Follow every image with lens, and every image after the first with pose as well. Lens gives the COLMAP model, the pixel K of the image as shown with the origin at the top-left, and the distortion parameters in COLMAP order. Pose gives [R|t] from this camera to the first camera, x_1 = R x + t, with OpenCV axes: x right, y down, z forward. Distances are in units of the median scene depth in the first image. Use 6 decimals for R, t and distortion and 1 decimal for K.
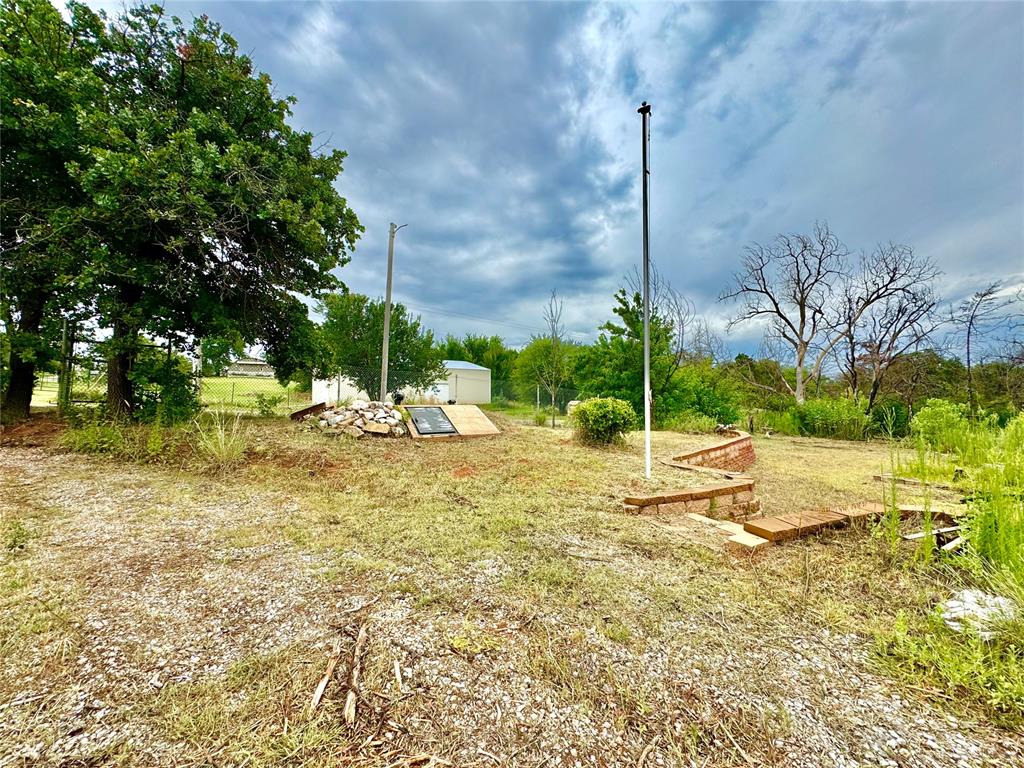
lens RADIAL K [[405.6, 0, 503.5], [0, 405.6, 388.6], [0, 0, 1]] dist [-0.007934, 0.001219]
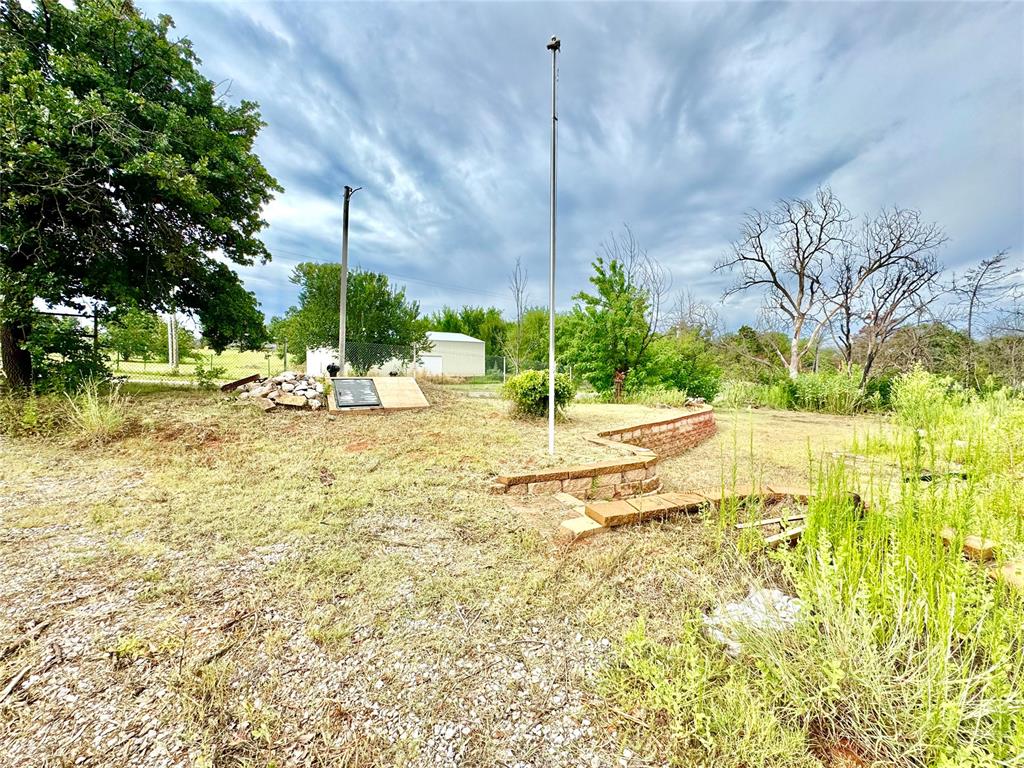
lens RADIAL K [[405.6, 0, 506.3], [0, 405.6, 386.6], [0, 0, 1]] dist [-0.007934, 0.001219]
pose [[0.999865, 0.002523, -0.016253, 0.198979], [-0.001522, 0.998118, 0.061299, 0.004490], [0.016377, -0.061266, 0.997987, 0.049059]]
